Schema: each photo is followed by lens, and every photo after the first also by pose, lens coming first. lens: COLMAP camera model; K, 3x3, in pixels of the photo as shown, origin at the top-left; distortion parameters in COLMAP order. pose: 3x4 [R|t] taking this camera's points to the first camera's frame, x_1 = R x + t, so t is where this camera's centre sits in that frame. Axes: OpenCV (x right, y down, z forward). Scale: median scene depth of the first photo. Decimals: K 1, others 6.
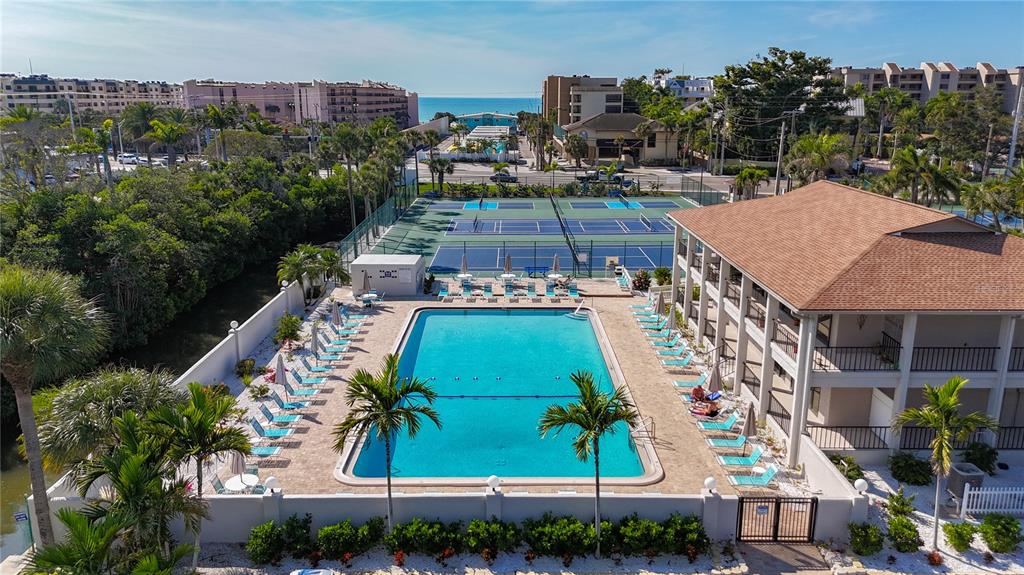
lens RADIAL K [[758.1, 0, 520.3], [0, 758.1, 287.9], [0, 0, 1]] dist [0.088665, -0.103344]
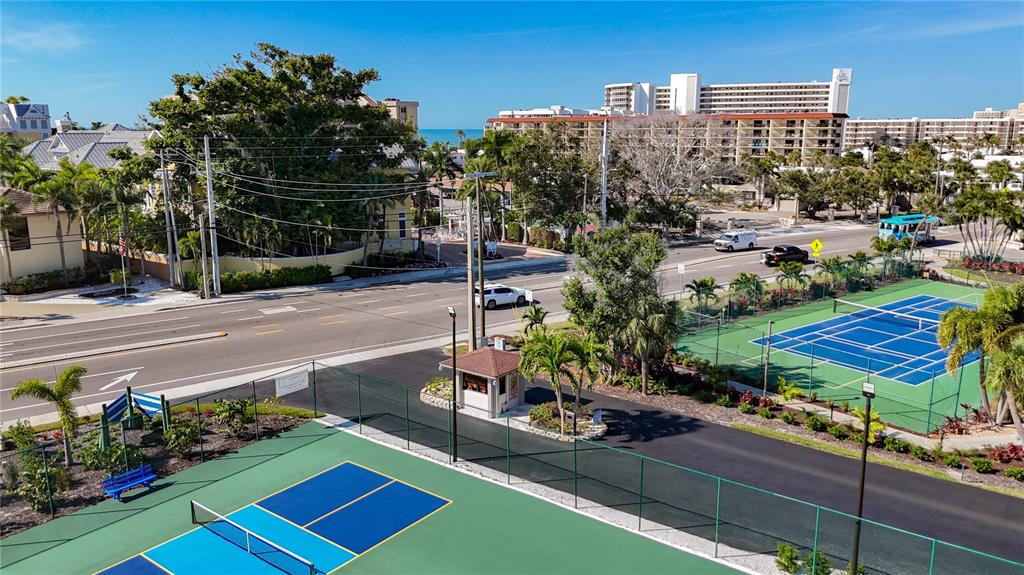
lens RADIAL K [[758.1, 0, 520.3], [0, 758.1, 287.9], [0, 0, 1]] dist [0.088665, -0.103344]
pose [[0.612512, -0.162093, 0.773663, 0.001513], [0.190465, 0.980176, 0.054568, -0.137178], [-0.767171, 0.113932, 0.631243, 0.523051]]
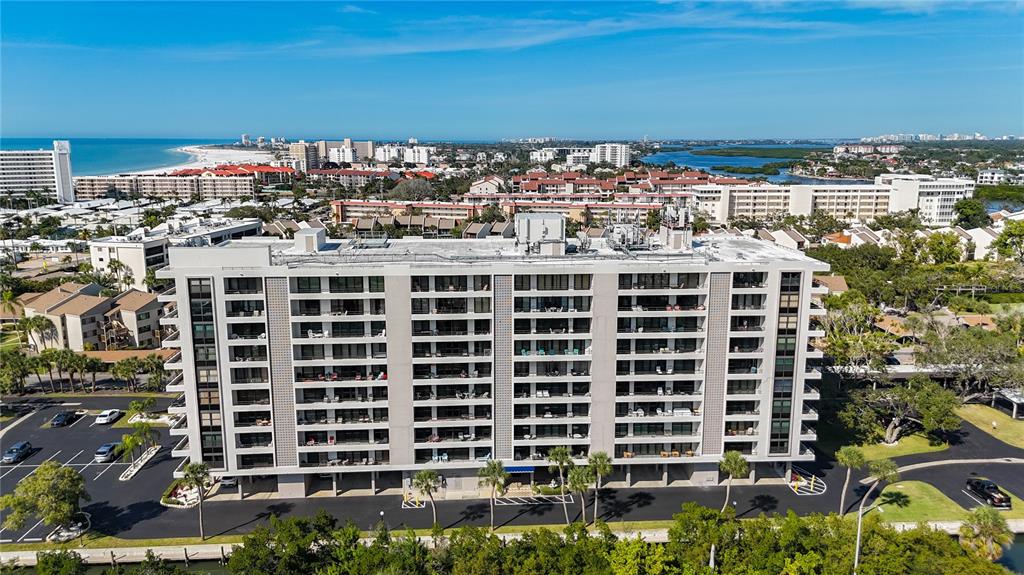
lens RADIAL K [[758.1, 0, 520.3], [0, 758.1, 287.9], [0, 0, 1]] dist [0.088665, -0.103344]
pose [[-0.056384, -0.192608, 0.979655, -0.650191], [0.244286, 0.948730, 0.200588, -0.099574], [-0.968063, 0.250626, -0.006441, -0.446945]]
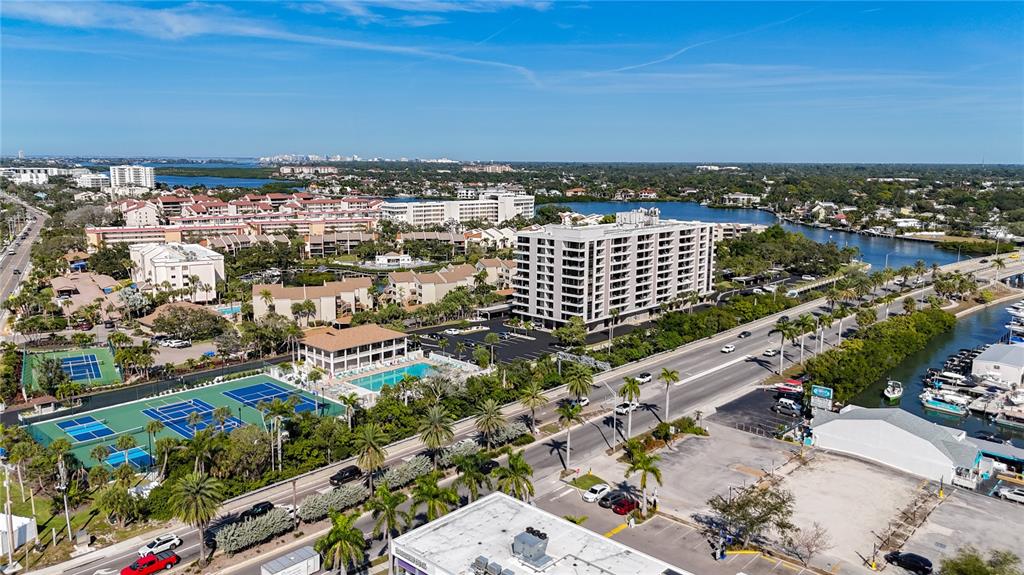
lens RADIAL K [[758.1, 0, 520.3], [0, 758.1, 287.9], [0, 0, 1]] dist [0.088665, -0.103344]
pose [[-0.729992, -0.120225, 0.672798, -0.971346], [0.159103, 0.927468, 0.338361, -0.496164], [-0.664678, 0.354046, -0.657917, 0.915889]]
